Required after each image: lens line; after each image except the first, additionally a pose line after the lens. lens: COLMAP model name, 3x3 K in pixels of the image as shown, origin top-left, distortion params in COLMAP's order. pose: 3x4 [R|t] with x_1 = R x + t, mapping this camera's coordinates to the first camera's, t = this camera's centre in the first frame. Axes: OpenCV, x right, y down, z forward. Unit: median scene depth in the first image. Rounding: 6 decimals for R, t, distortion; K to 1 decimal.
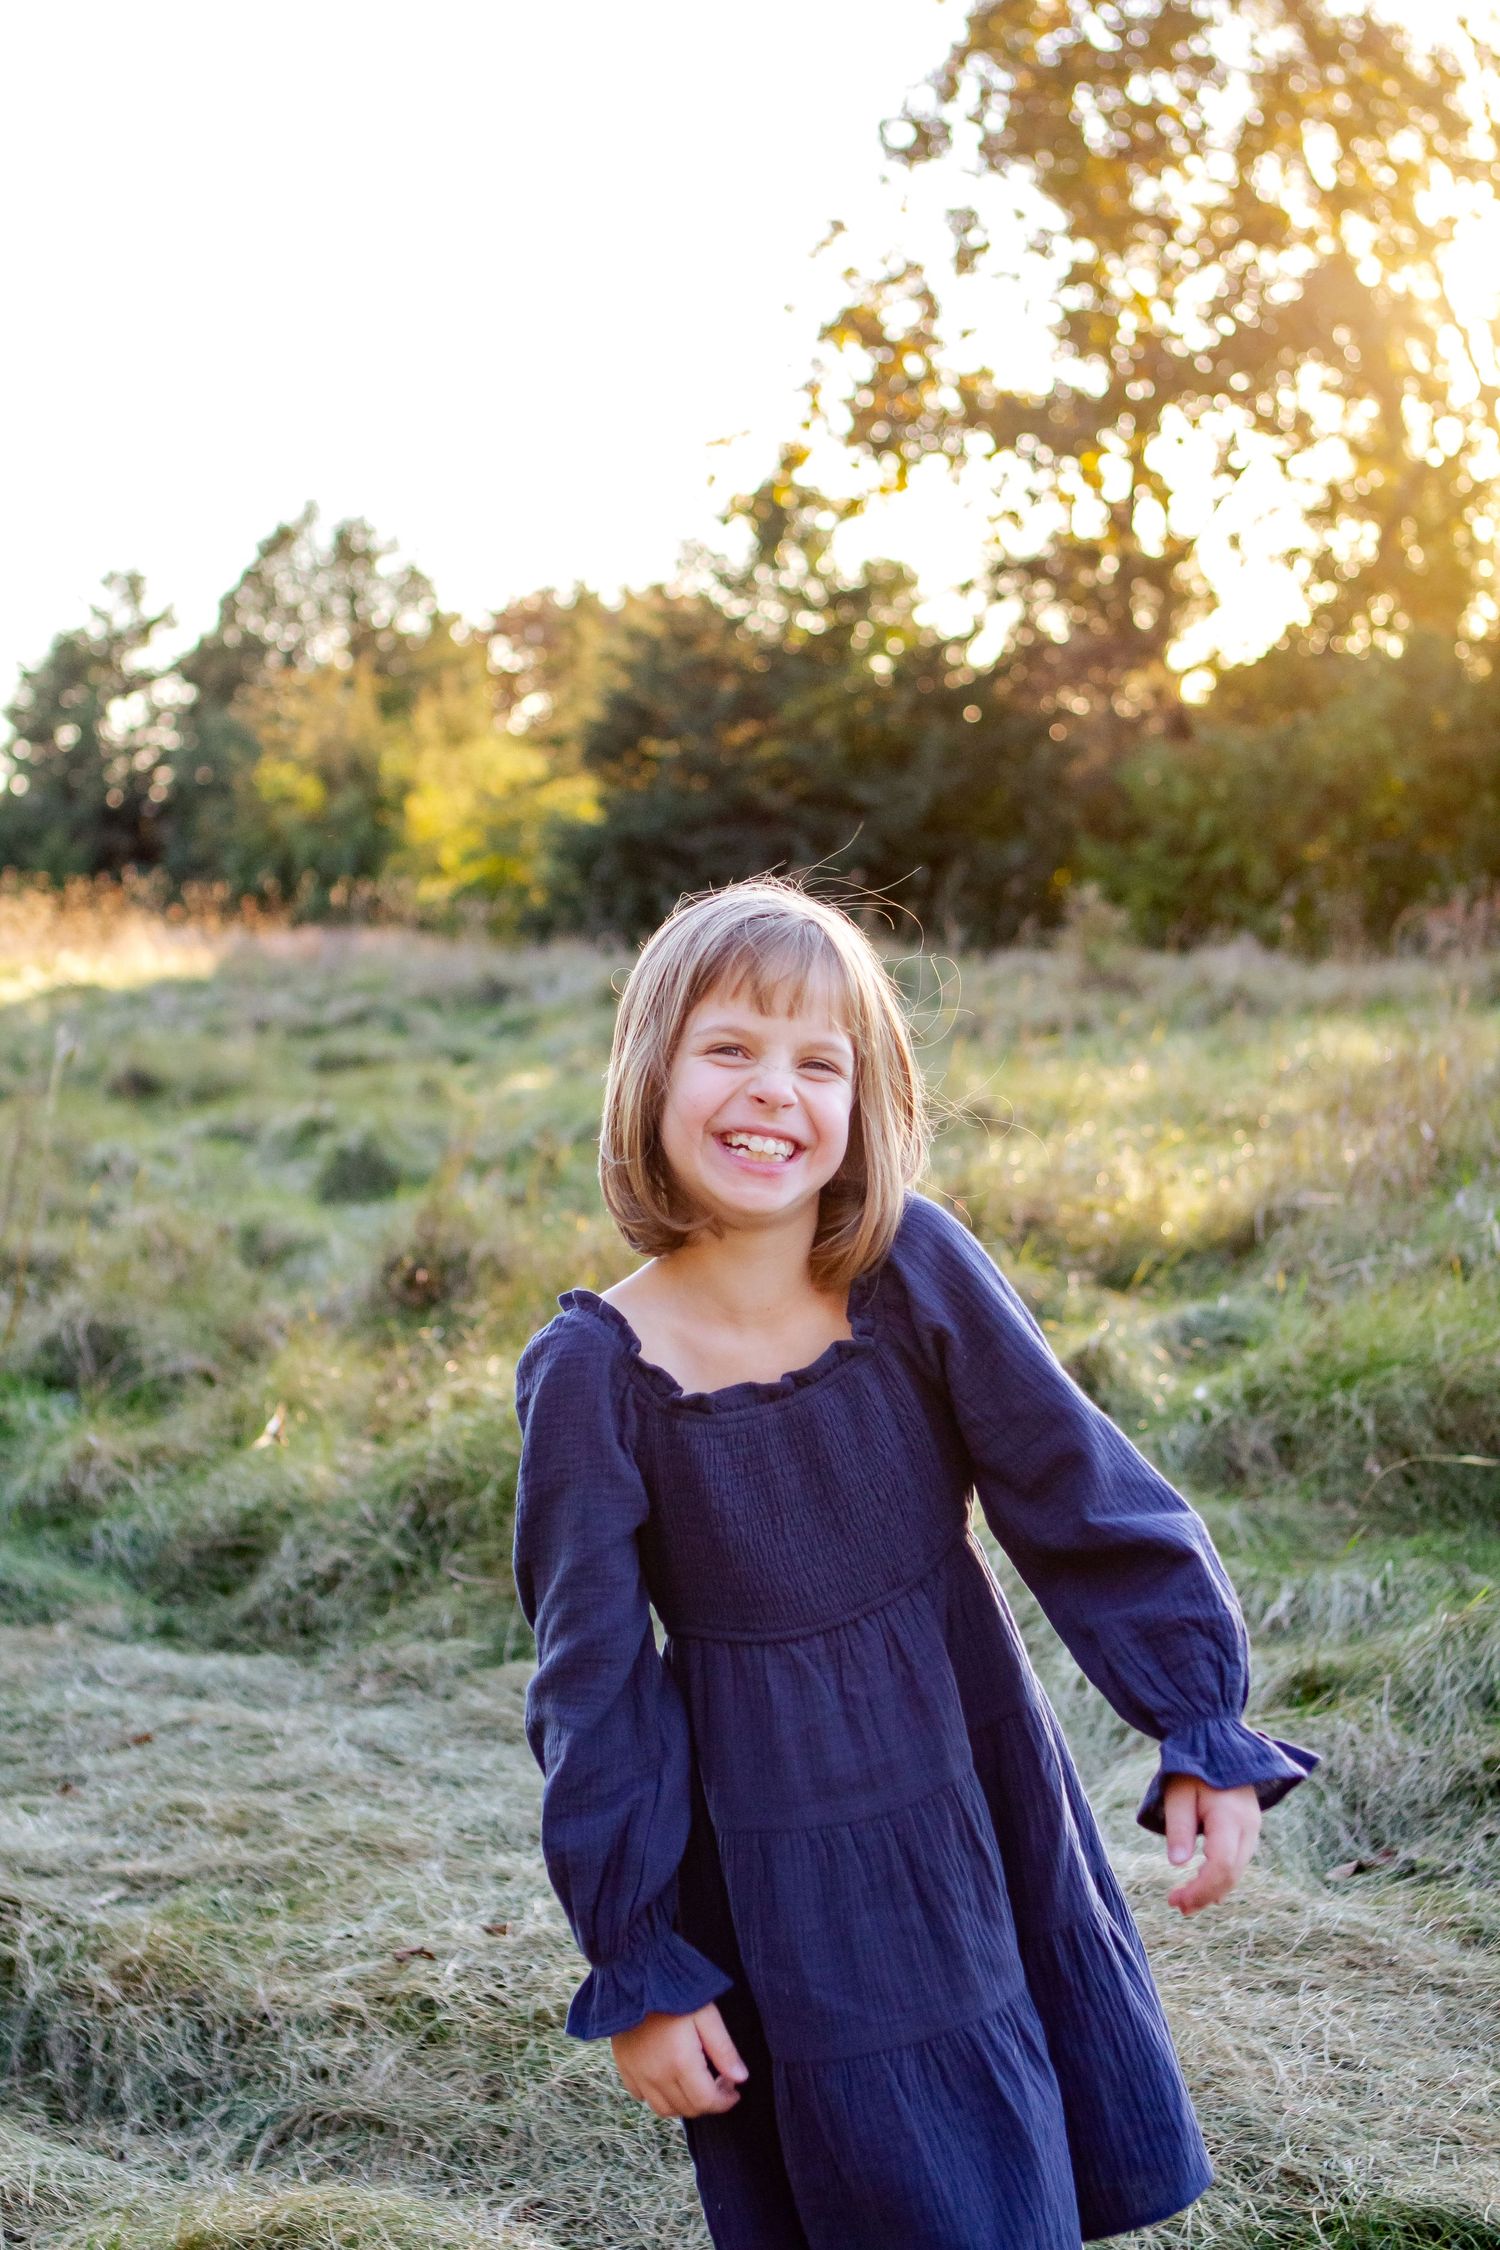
lens RADIAL K [[4134.6, 0, 750.0], [0, 4134.6, 1125.0], [0, 0, 1]] dist [0.013801, -0.044487]
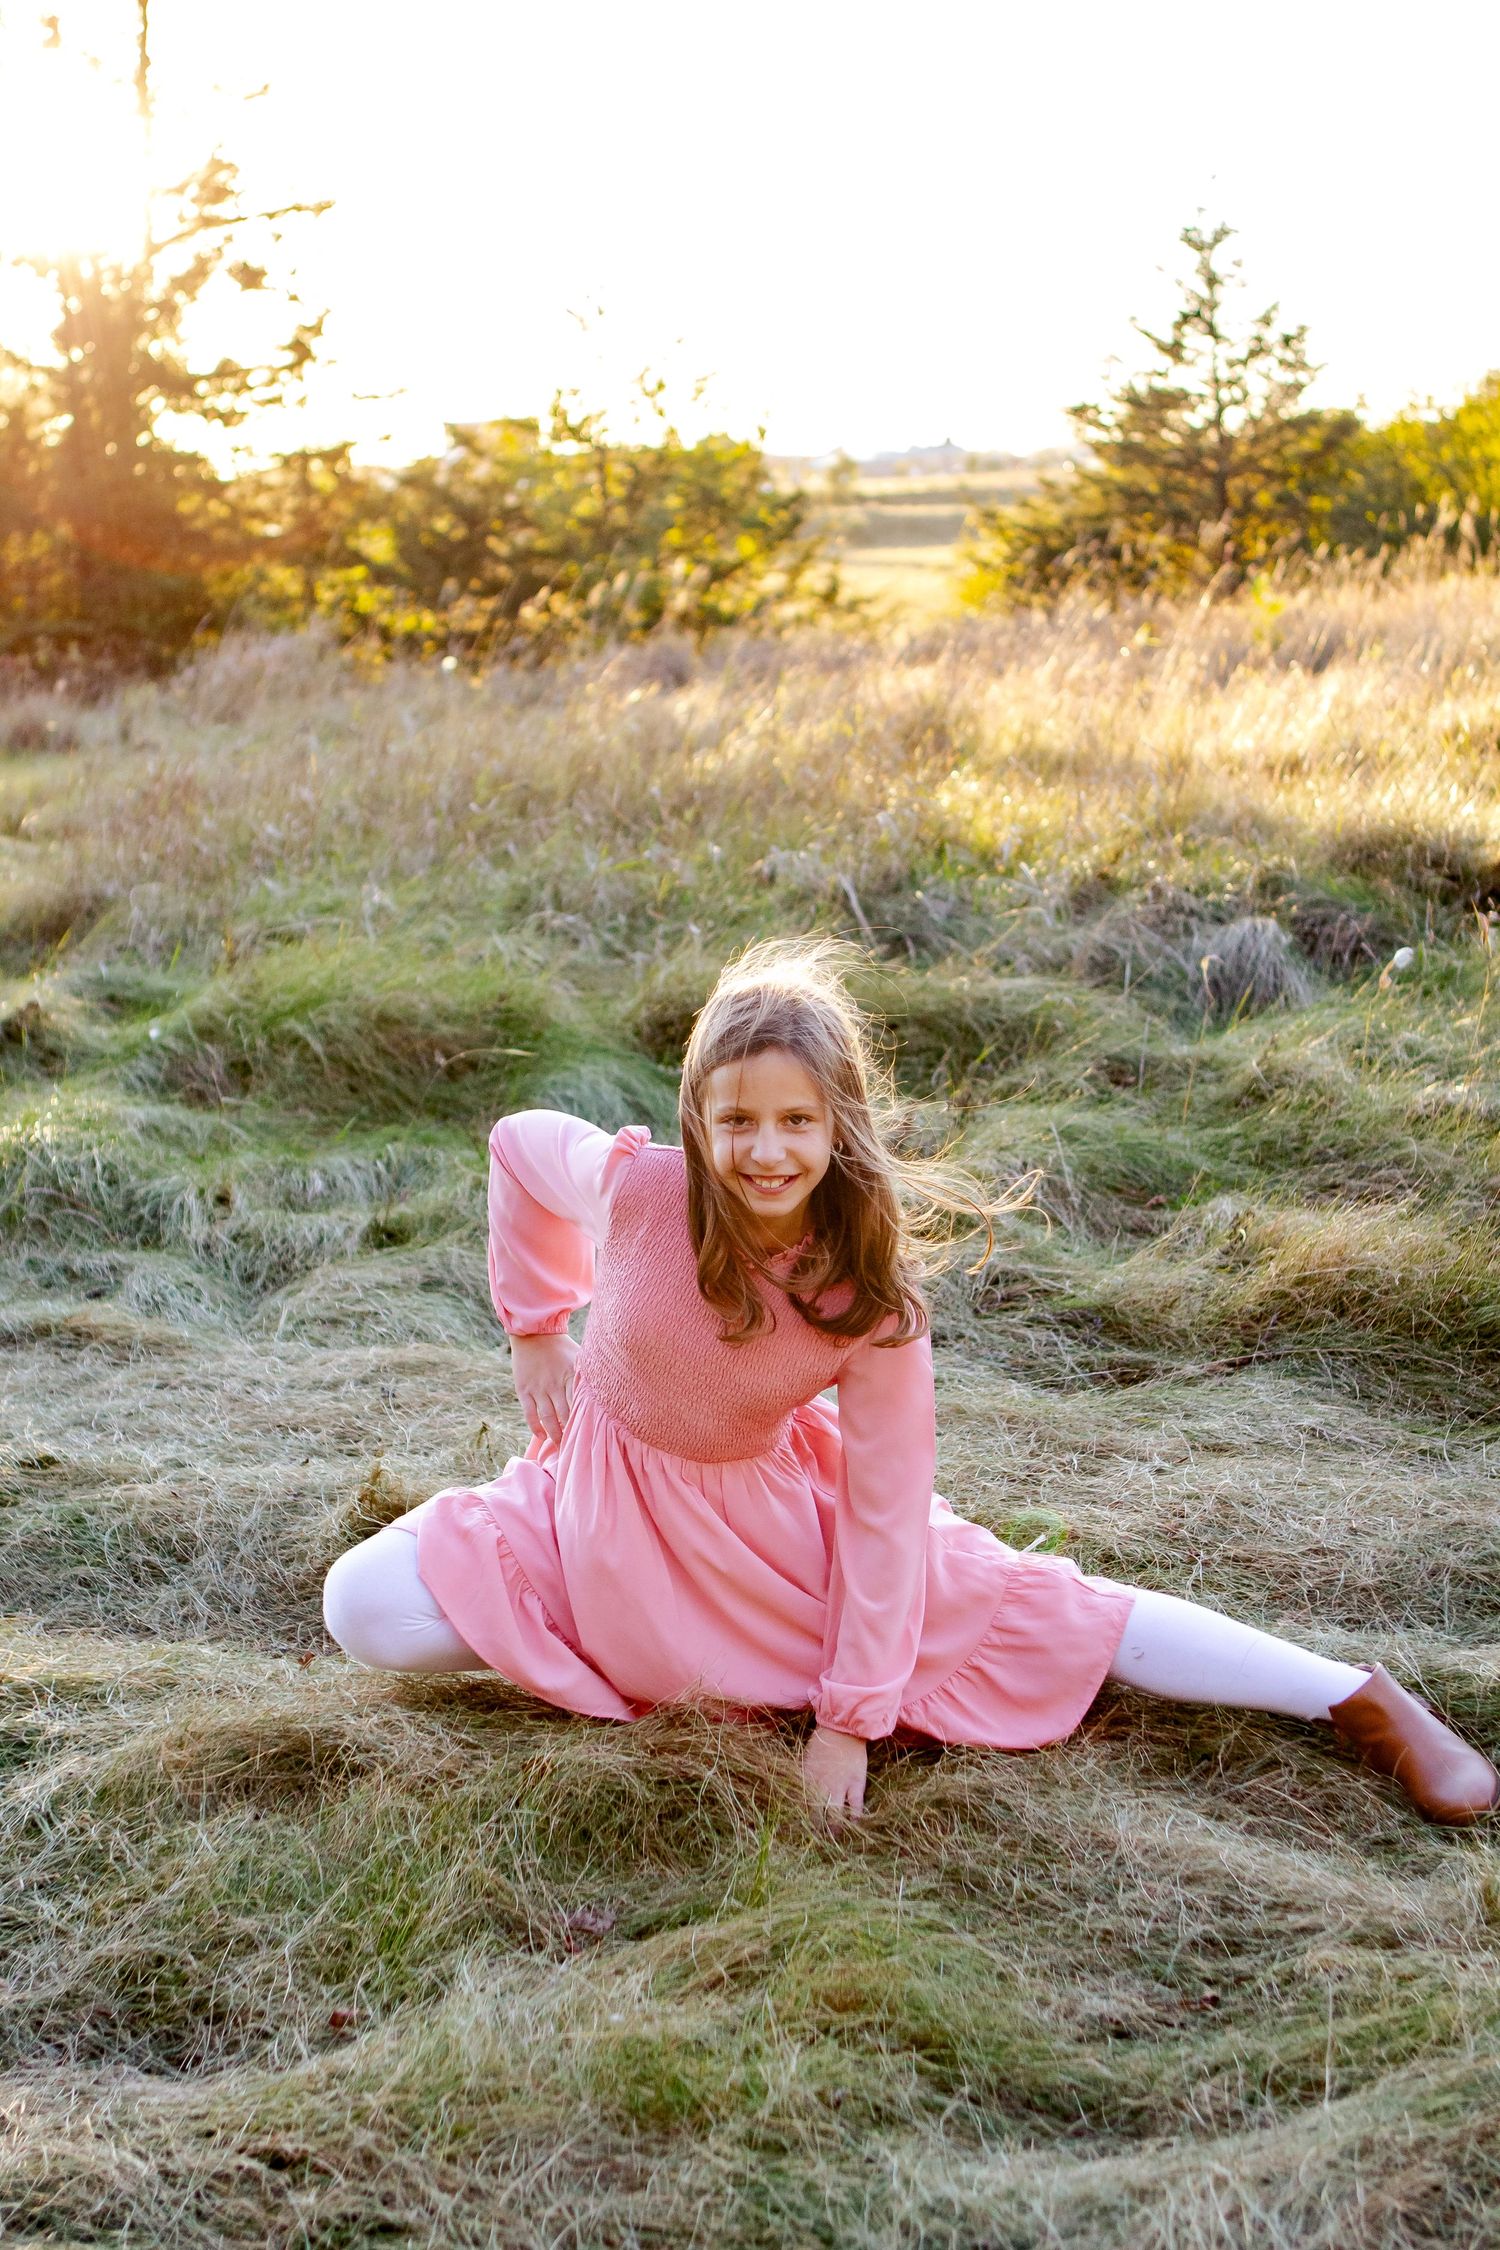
lens RADIAL K [[3642.9, 0, 750.0], [0, 3642.9, 1125.0], [0, 0, 1]] dist [-0.050590, 0.039430]
pose [[0.909679, -0.050279, 0.412257, -0.174644], [0.022786, 0.997192, 0.071337, 0.018899], [-0.414686, -0.055500, 0.908270, -0.054309]]
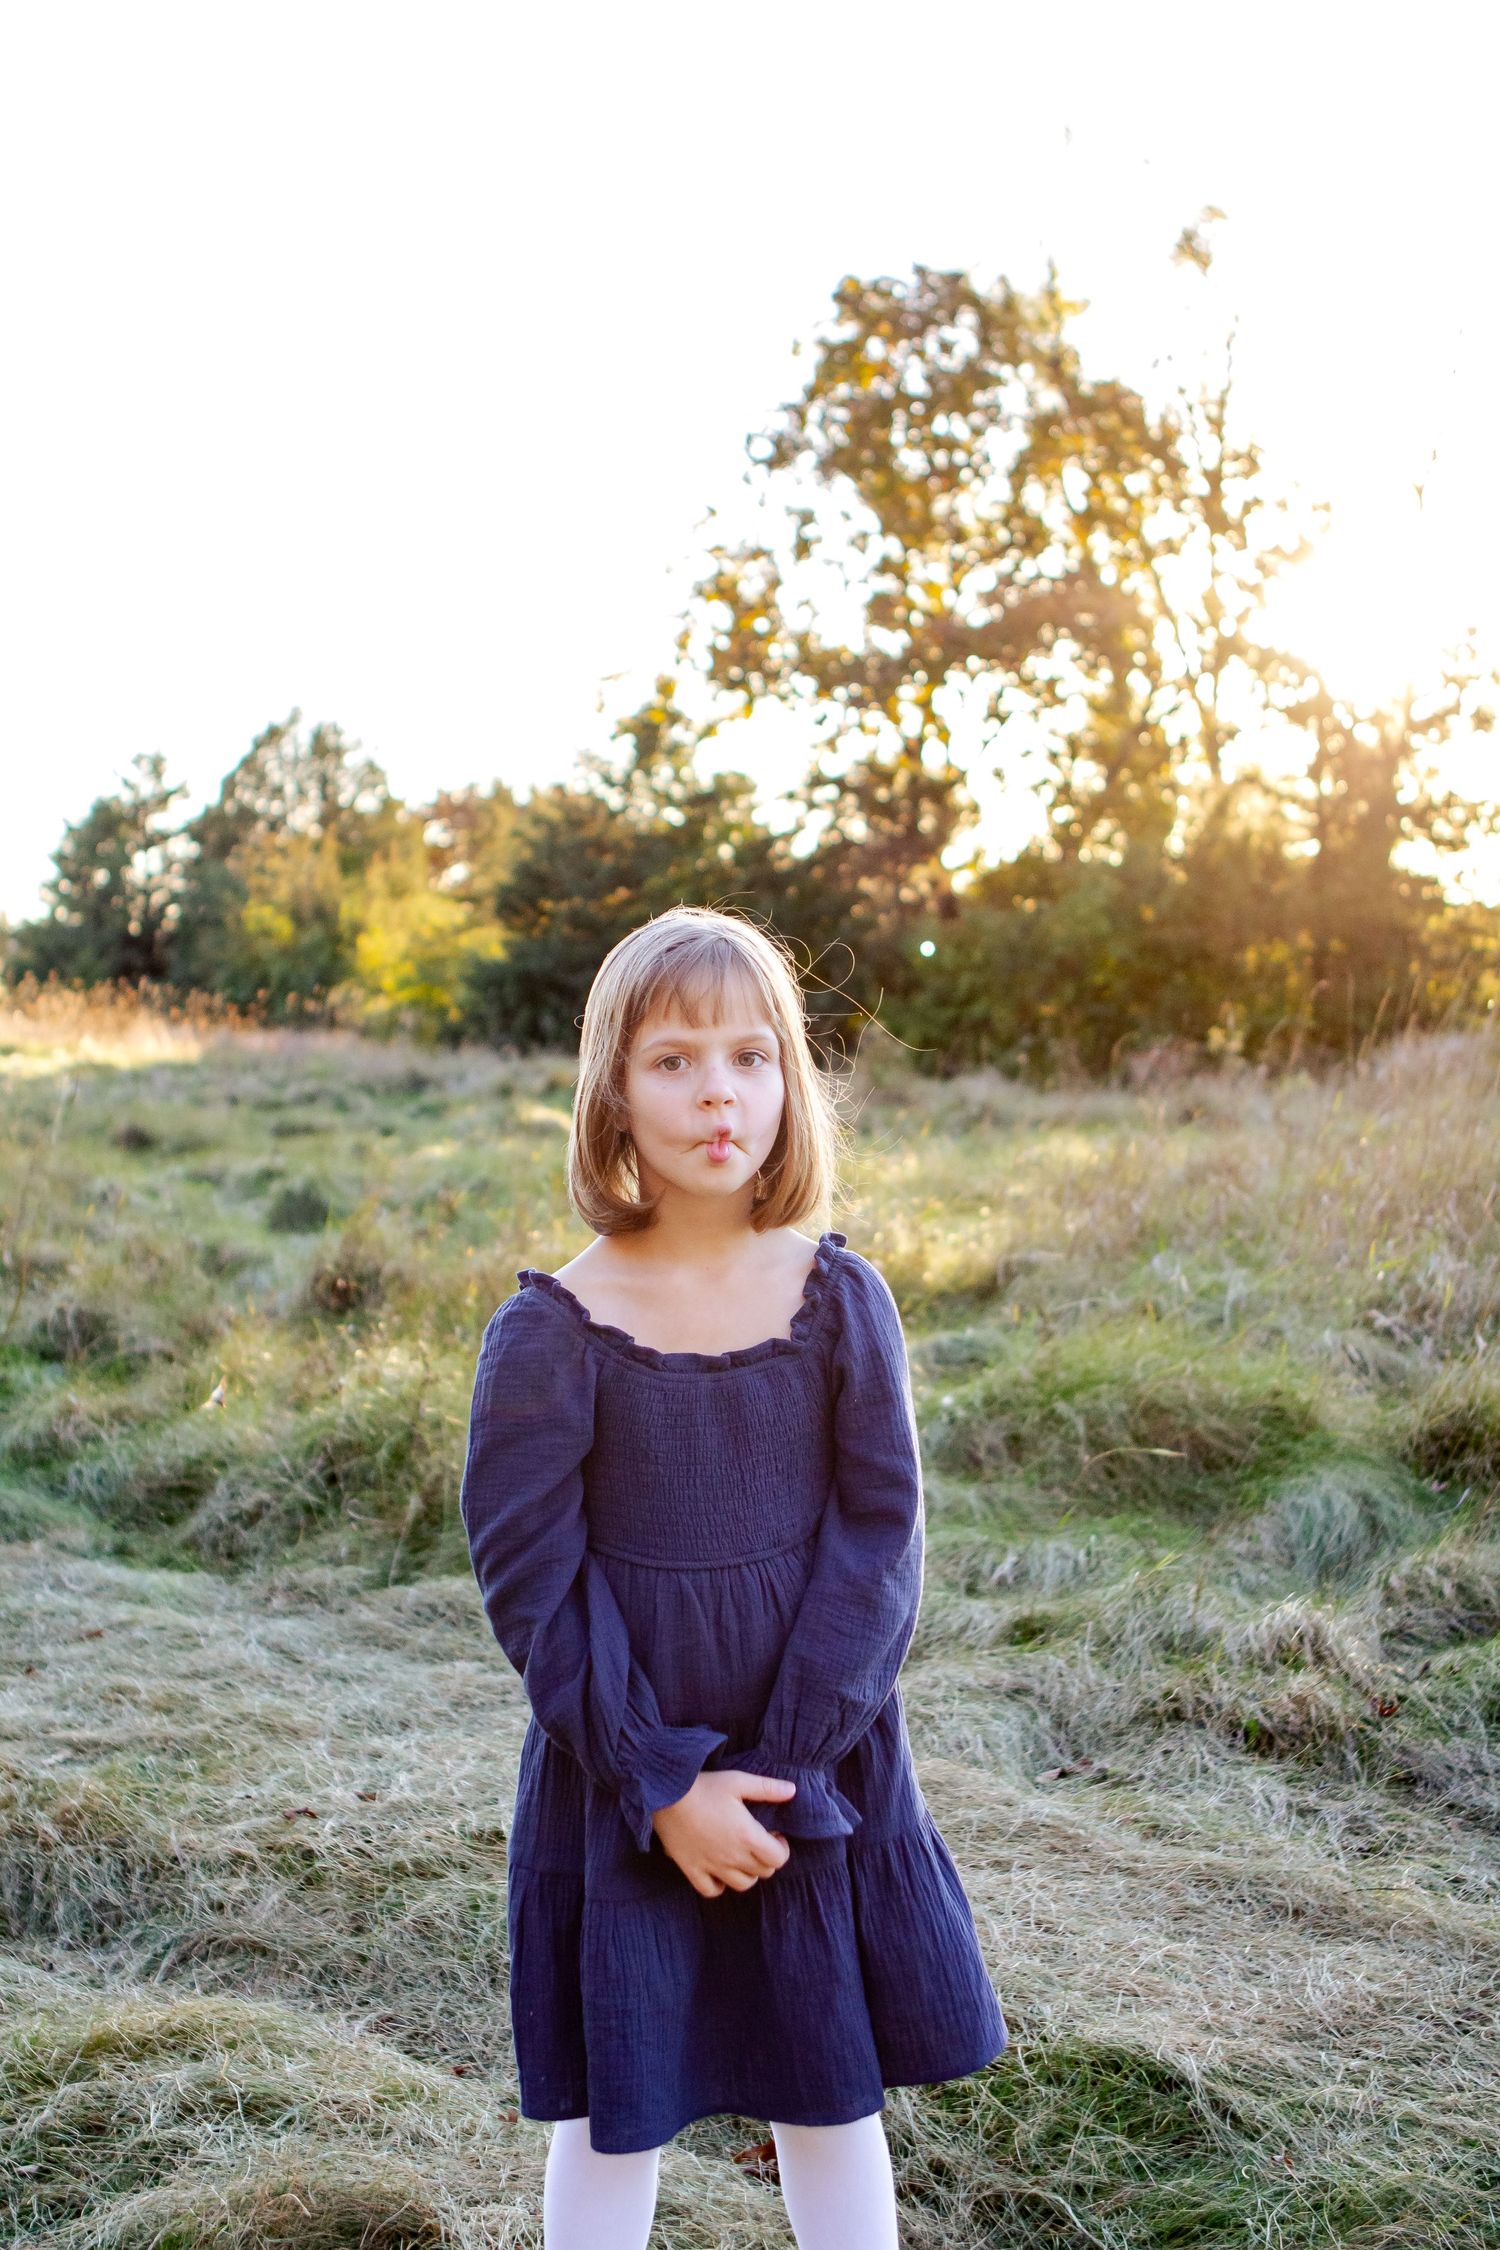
lens RADIAL K [[3135.3, 0, 750.0], [0, 3135.3, 1125.0], [0, 0, 1]] dist [-0.044002, 0.057802]
pose [[0.997923, 0.047518, 0.043490, 0.001749], [-0.046331, 0.998536, -0.027901, 0.010044], [-0.044752, 0.025828, 0.998664, 0.037592]]
